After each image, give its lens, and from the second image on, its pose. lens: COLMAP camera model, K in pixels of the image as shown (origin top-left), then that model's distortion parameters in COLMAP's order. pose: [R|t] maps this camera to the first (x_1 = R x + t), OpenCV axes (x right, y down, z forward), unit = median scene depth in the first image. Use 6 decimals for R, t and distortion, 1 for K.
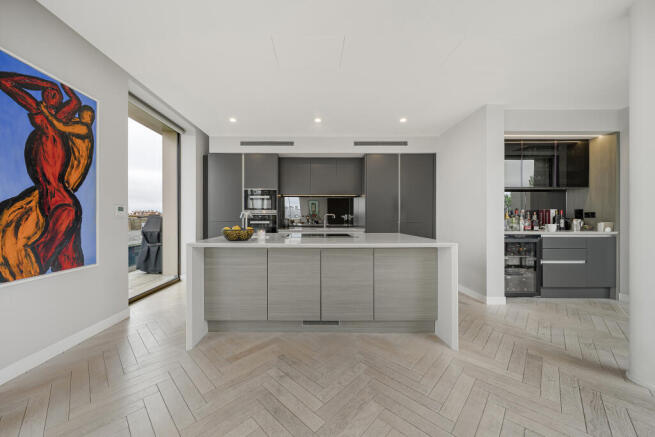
lens RADIAL K [[233.2, 0, 307.2], [0, 233.2, 218.1], [0, 0, 1]] dist [0.000817, -0.000572]
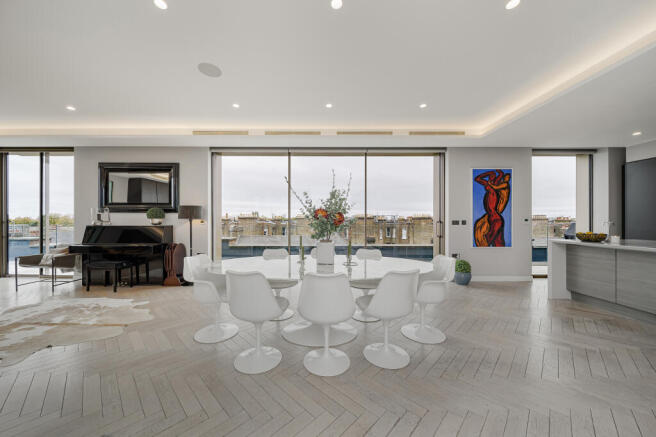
lens RADIAL K [[233.6, 0, 323.5], [0, 233.6, 222.5], [0, 0, 1]] dist [0.000817, -0.000572]
pose [[0.013738, 0.000469, -0.999906, 1.291246], [-0.000022, 1.000000, 0.000469, -0.026776], [0.999906, 0.000016, 0.013738, -0.786343]]
